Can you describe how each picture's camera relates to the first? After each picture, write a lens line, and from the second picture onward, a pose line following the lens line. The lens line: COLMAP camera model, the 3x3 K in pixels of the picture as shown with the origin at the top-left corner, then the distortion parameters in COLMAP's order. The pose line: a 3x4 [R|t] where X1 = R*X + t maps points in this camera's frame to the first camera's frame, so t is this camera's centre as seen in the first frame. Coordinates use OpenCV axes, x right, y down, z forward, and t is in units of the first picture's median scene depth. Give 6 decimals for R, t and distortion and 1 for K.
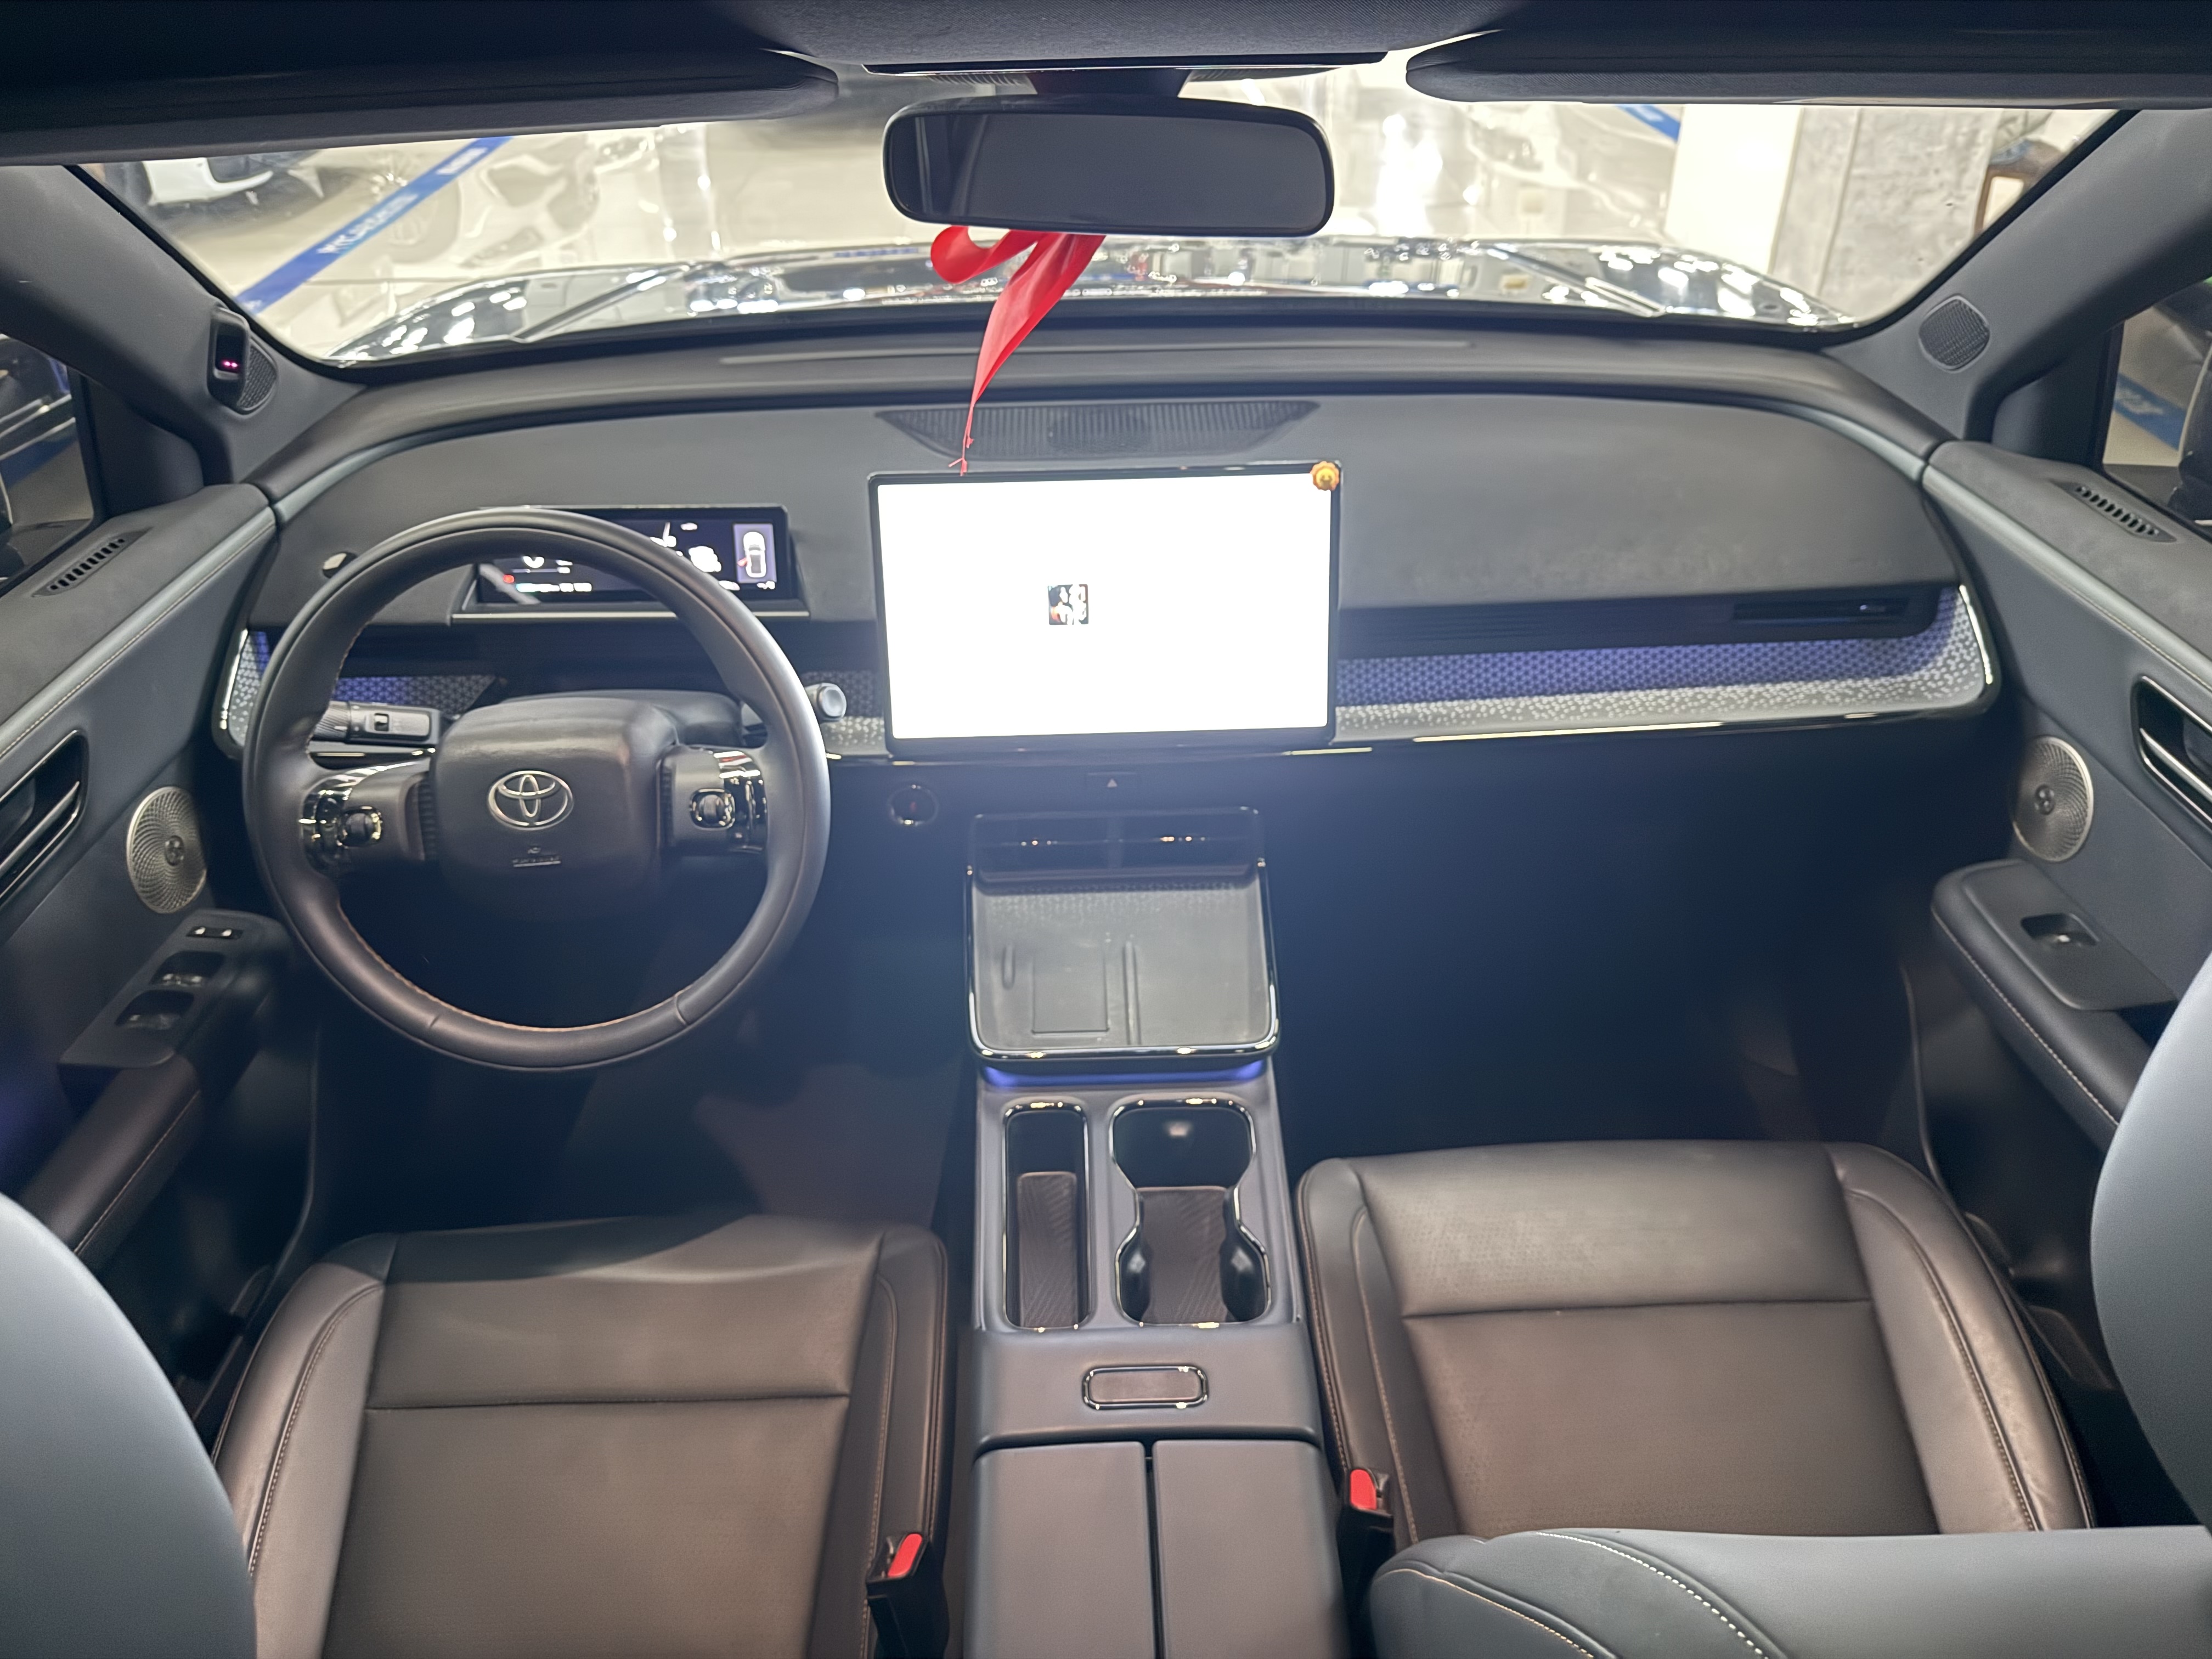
lens RADIAL K [[1563.3, 0, 1106.0], [0, 1563.3, 829.5], [0, 0, 1]] dist [0.075862, -0.057381]
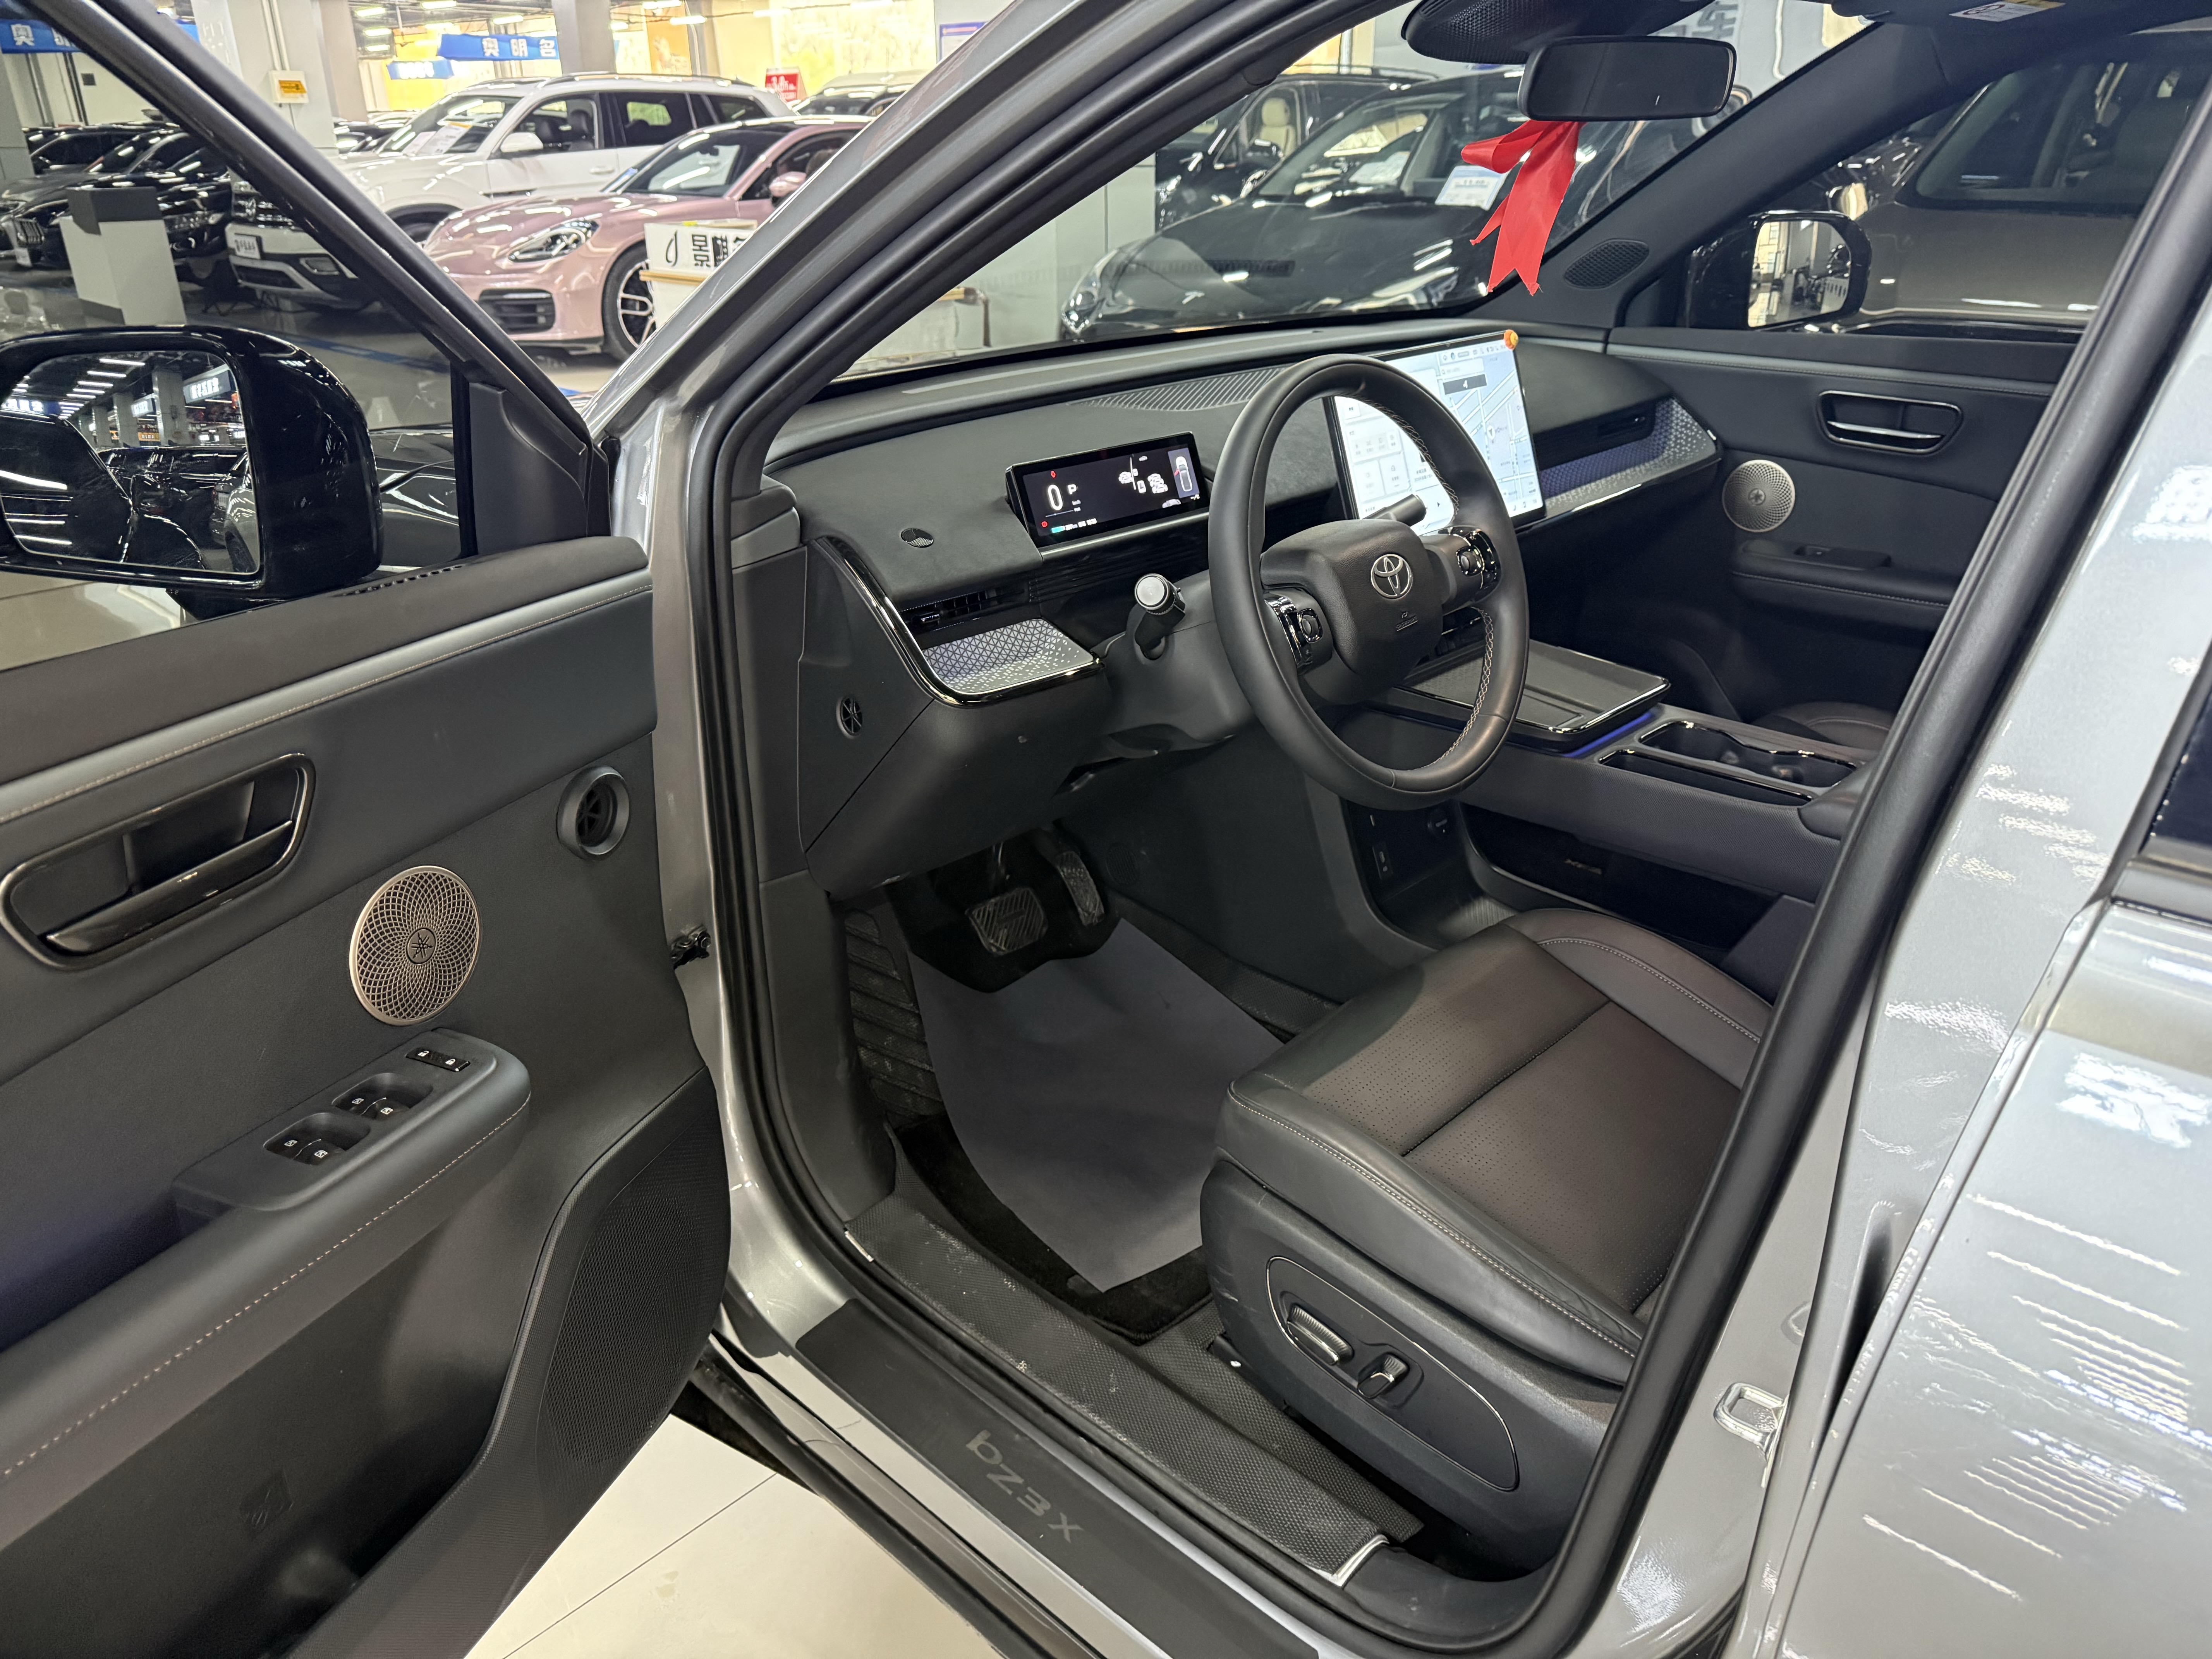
lens RADIAL K [[1563.3, 0, 1106.0], [0, 1563.3, 829.5], [0, 0, 1]] dist [0.075862, -0.057381]
pose [[0.721216, -0.279980, 0.633608, -1.121474], [0.388555, 0.920744, -0.035419, 0.100028], [-0.573474, 0.271737, 0.772843, 0.165657]]
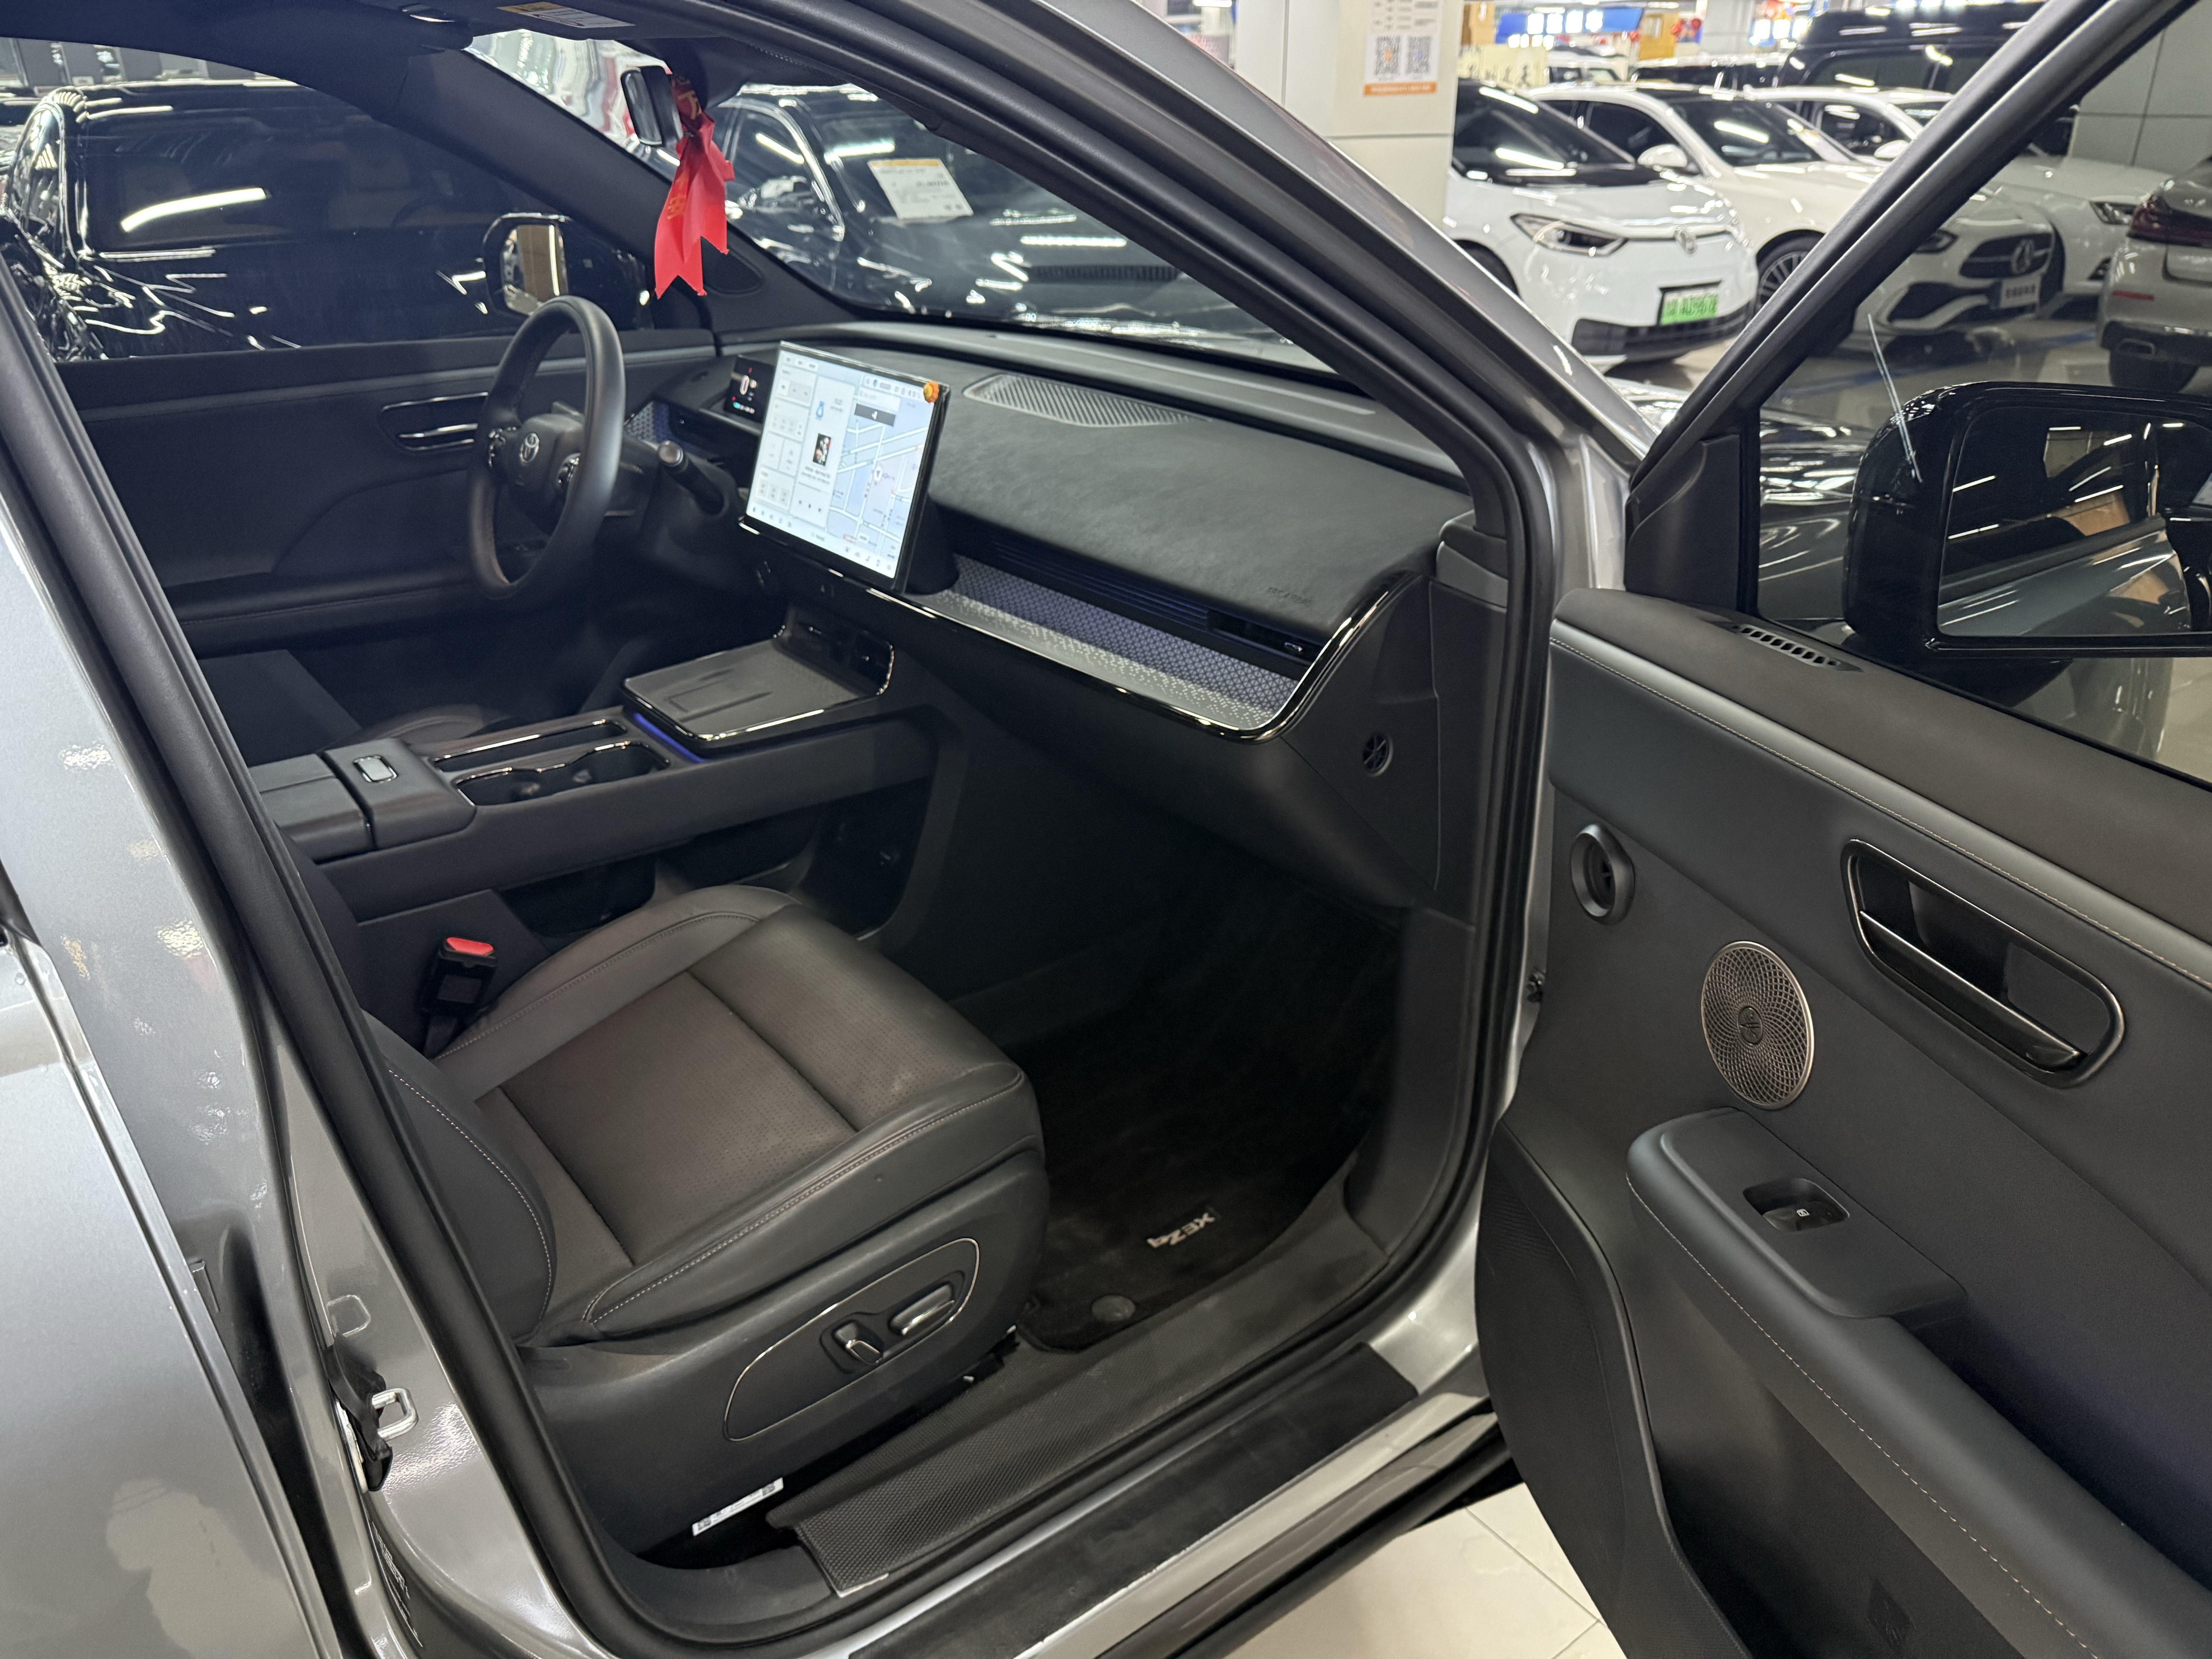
lens RADIAL K [[1563.3, 0, 1106.0], [0, 1563.3, 829.5], [0, 0, 1]] dist [0.075862, -0.057381]
pose [[0.565071, 0.356793, -0.743905, 1.245826], [-0.463299, 0.883295, 0.071725, -0.055245], [0.682678, 0.304120, 0.664426, 0.294645]]
